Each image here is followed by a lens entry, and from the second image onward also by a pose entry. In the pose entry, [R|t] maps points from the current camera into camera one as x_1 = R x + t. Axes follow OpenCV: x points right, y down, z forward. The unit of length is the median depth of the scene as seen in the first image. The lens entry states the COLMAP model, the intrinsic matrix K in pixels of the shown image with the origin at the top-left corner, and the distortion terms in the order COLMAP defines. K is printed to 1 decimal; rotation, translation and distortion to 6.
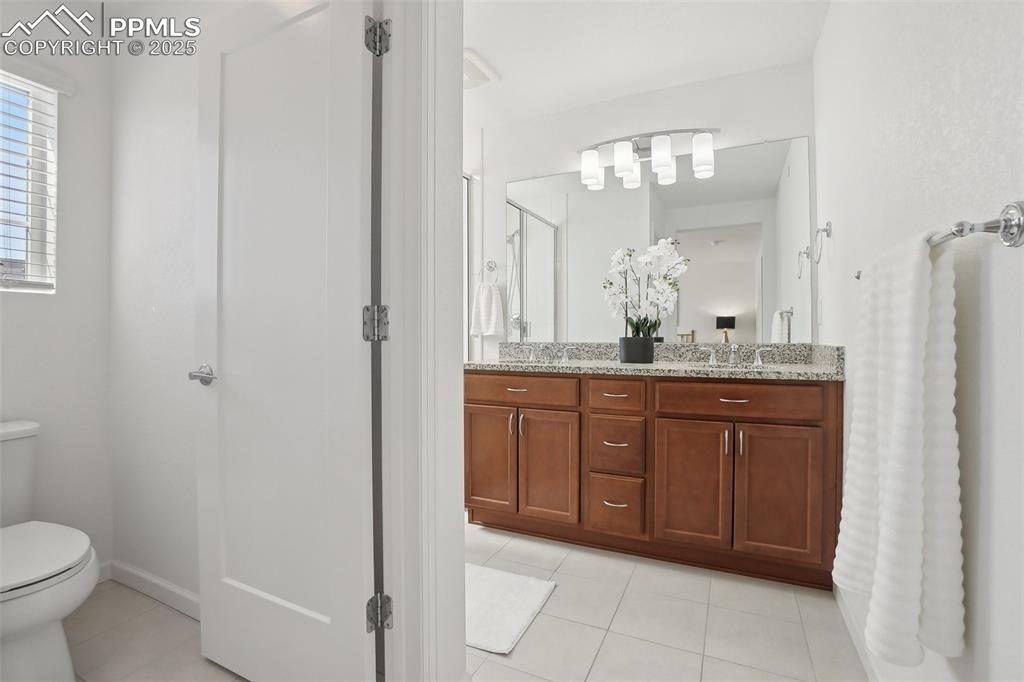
lens RADIAL K [[444.7, 0, 510.1], [0, 444.7, 340.4], [0, 0, 1]] dist [-0.035607, 0.001909]
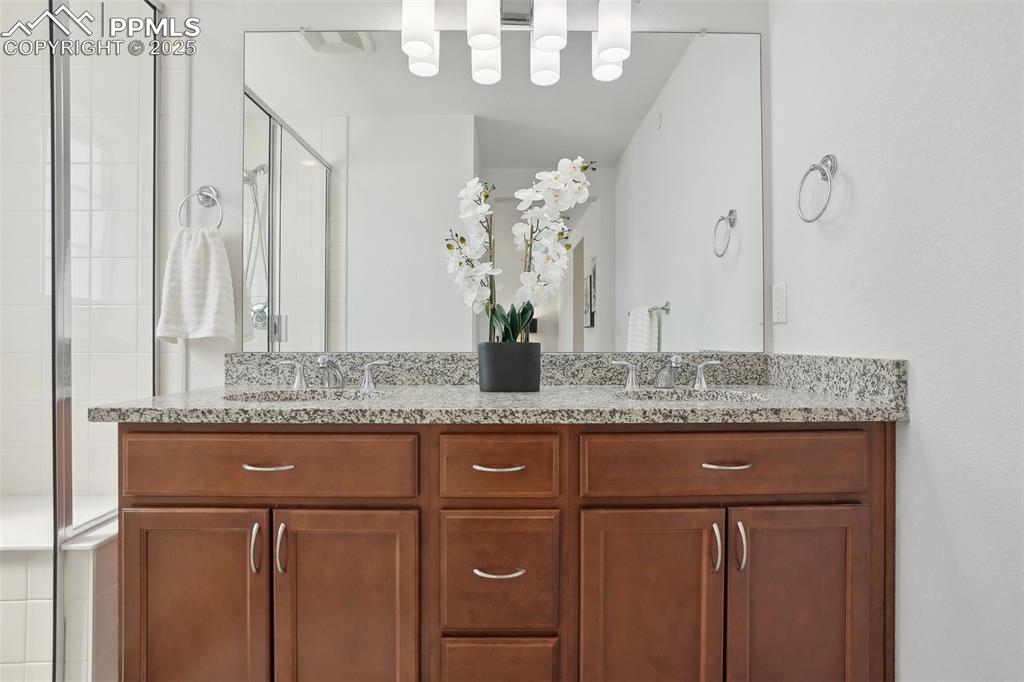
lens RADIAL K [[523.4, 0, 487.3], [0, 523.4, 337.2], [0, 0, 1]] dist [-0.026611, 0.011605]
pose [[0.907428, 0.005335, 0.420175, -0.004437], [0.001448, 0.999874, -0.015820, -0.004148], [-0.420206, 0.014964, 0.907305, 0.459559]]
